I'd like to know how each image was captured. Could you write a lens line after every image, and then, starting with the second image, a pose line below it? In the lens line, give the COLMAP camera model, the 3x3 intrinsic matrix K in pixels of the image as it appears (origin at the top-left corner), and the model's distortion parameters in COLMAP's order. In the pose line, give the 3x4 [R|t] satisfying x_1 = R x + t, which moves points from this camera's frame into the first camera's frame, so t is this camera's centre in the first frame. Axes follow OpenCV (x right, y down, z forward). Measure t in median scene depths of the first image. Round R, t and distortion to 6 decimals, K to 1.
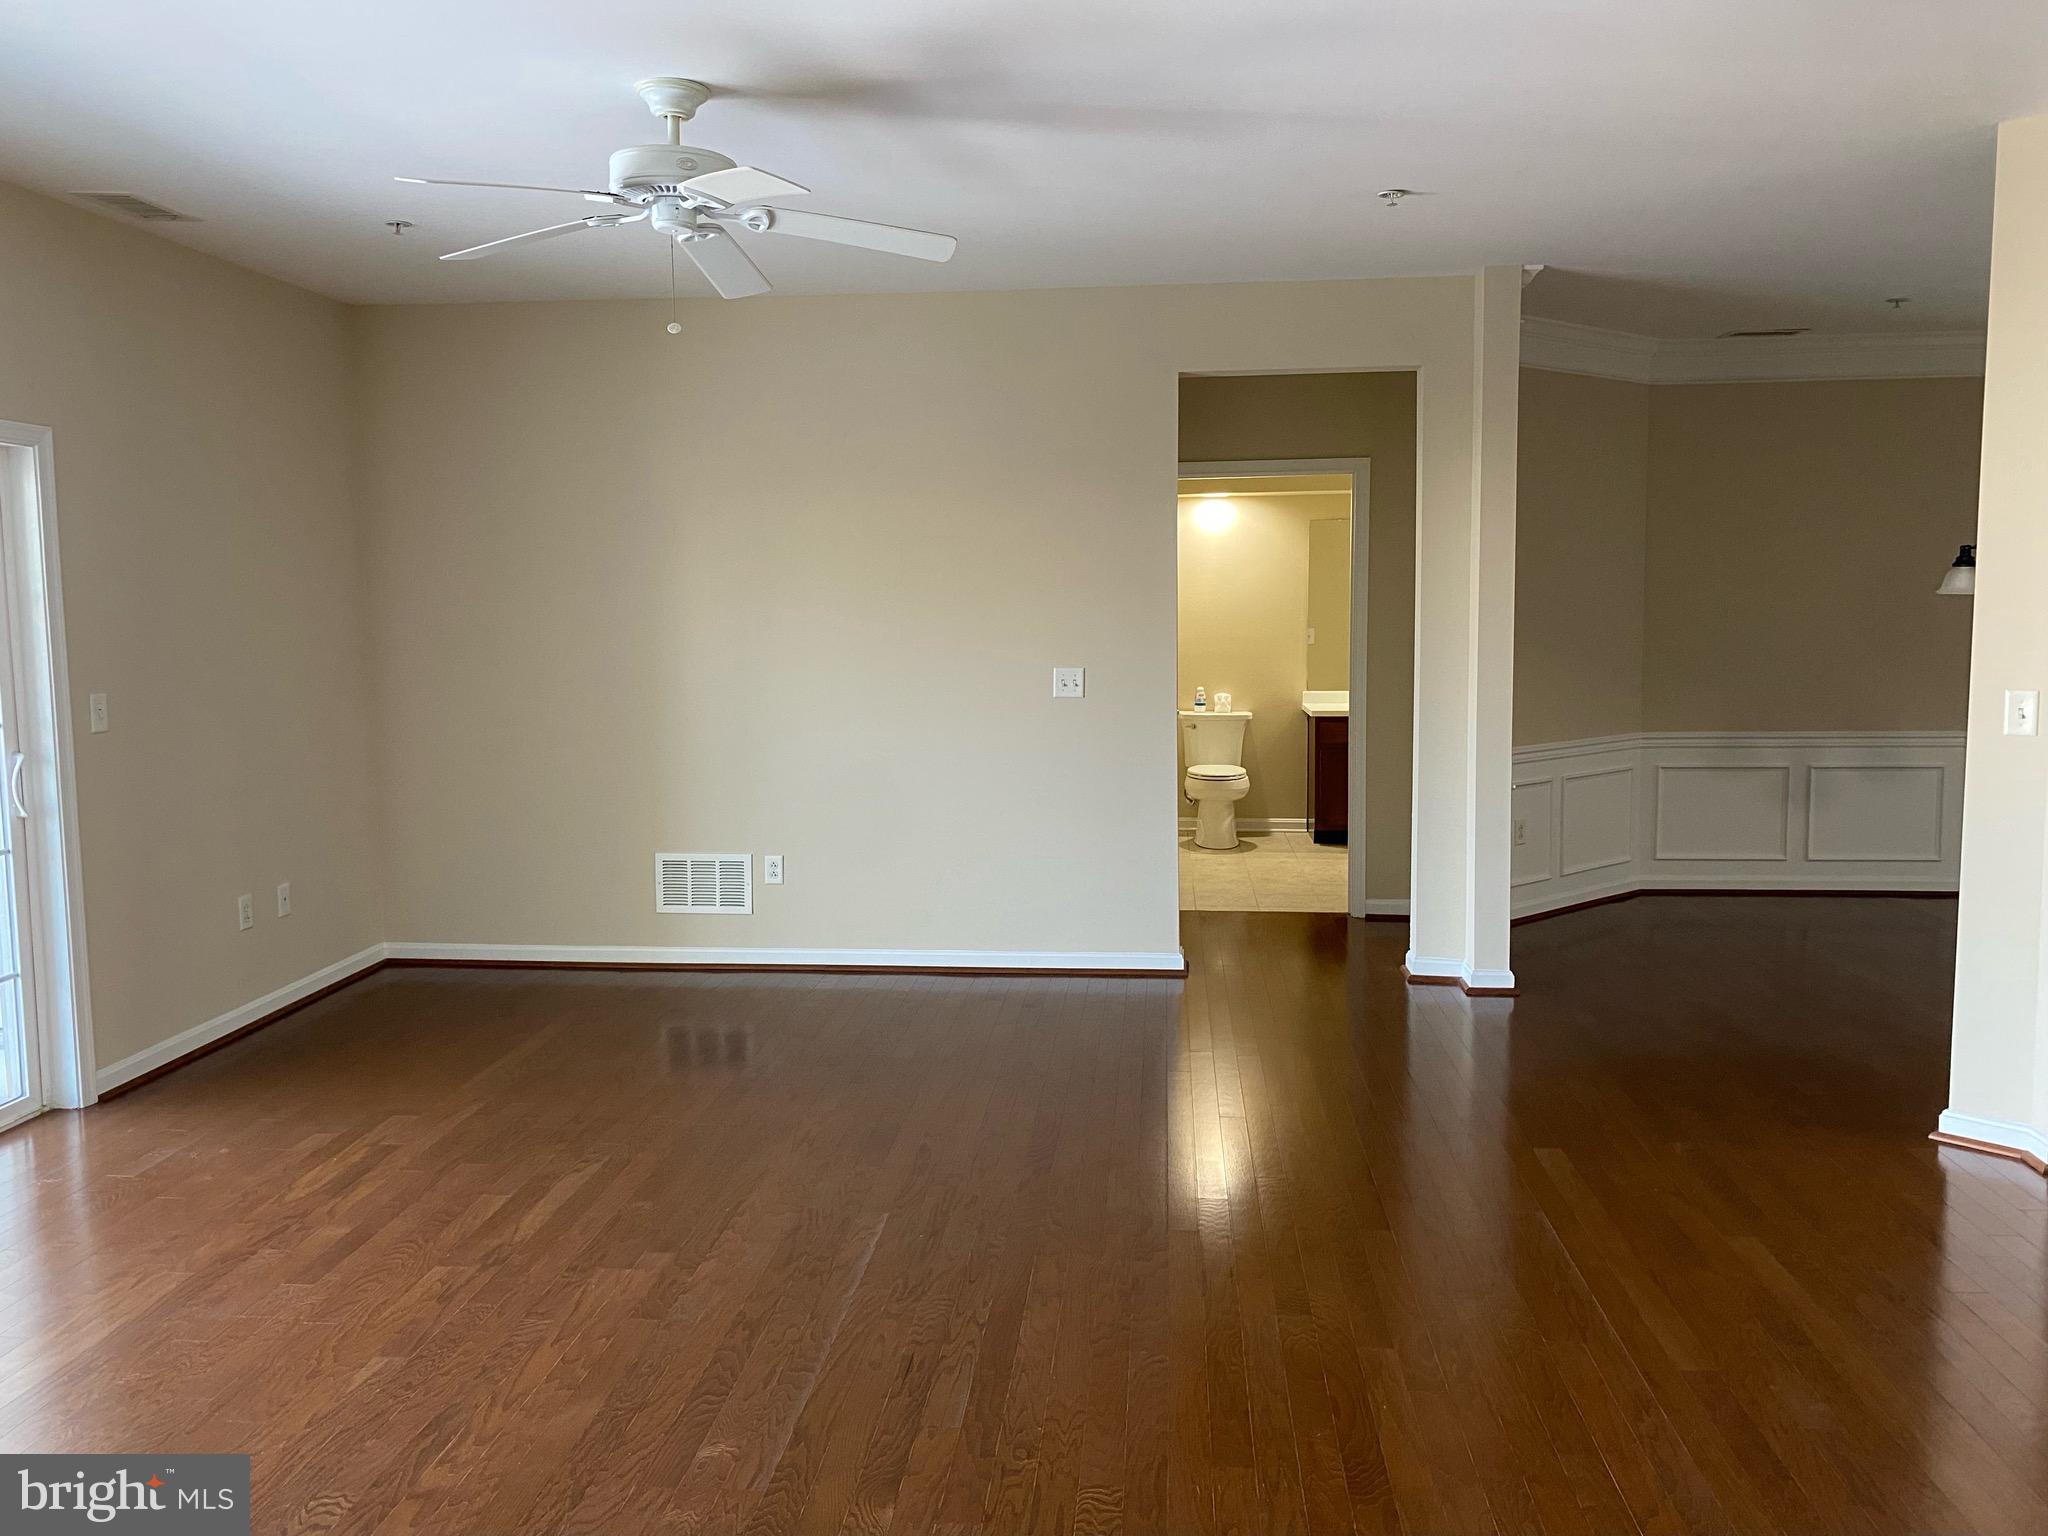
lens RADIAL K [[1550.5, 0, 1020.9], [0, 1550.5, 752.4], [0, 0, 1]] dist [0.013754, 0.001240]
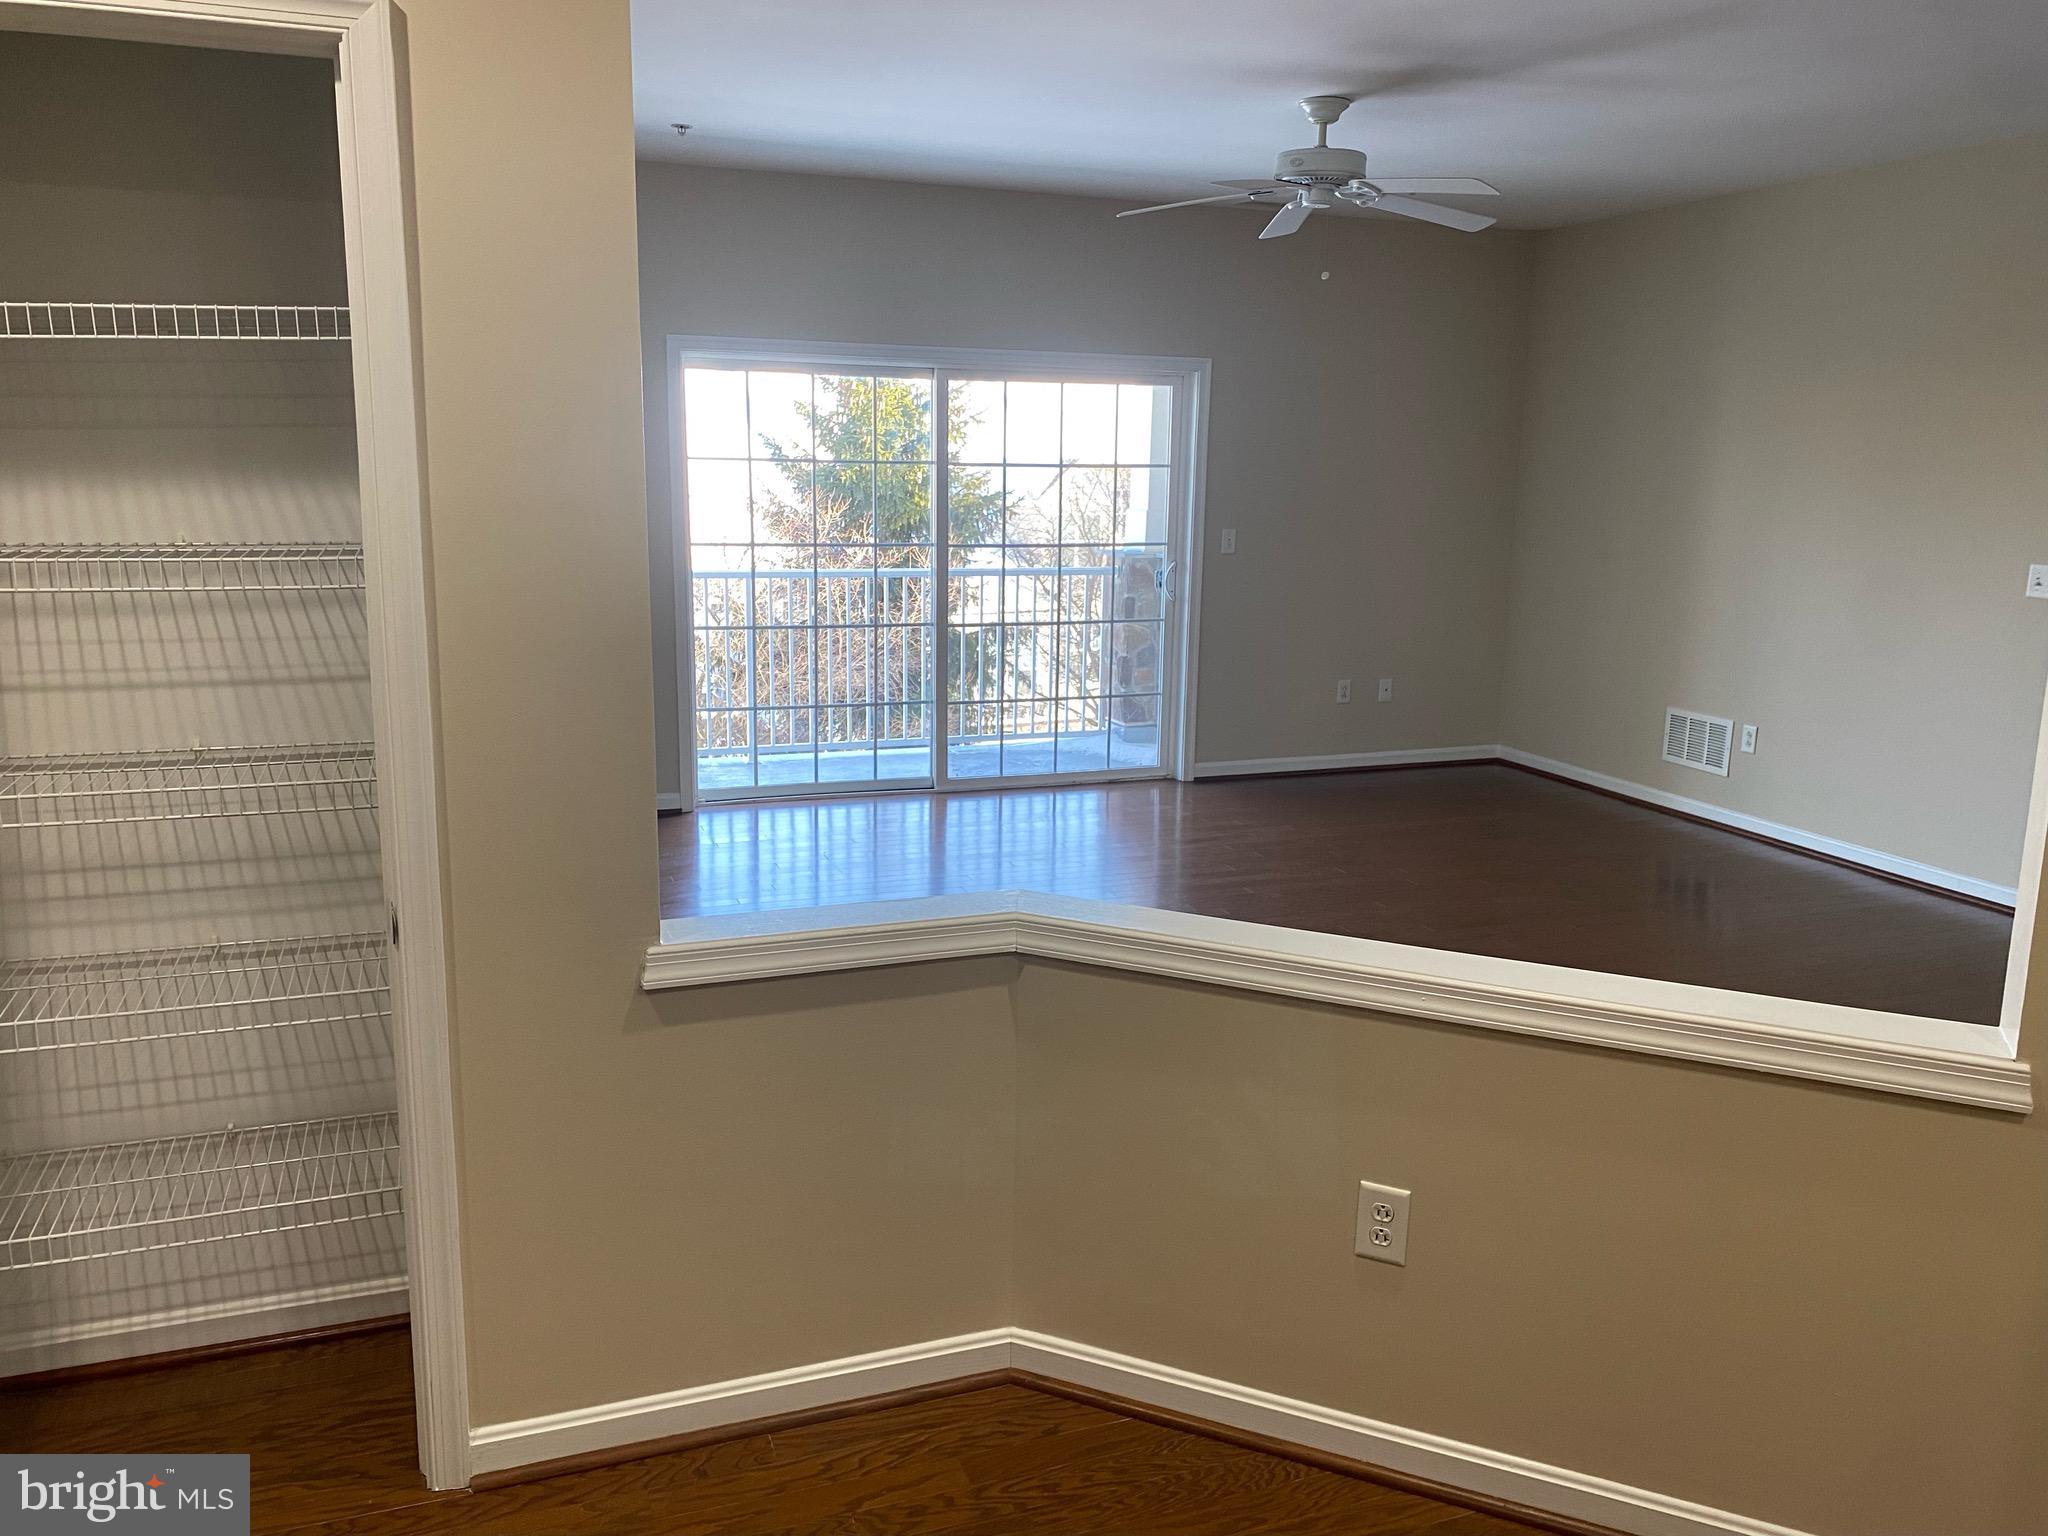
lens RADIAL K [[1550.5, 0, 1020.9], [0, 1550.5, 752.4], [0, 0, 1]] dist [0.013754, 0.001240]
pose [[0.435643, 0.182757, -0.881371, 0.556765], [-0.108469, 0.982694, 0.150153, -0.020284], [0.893560, 0.030188, 0.447928, 0.086247]]
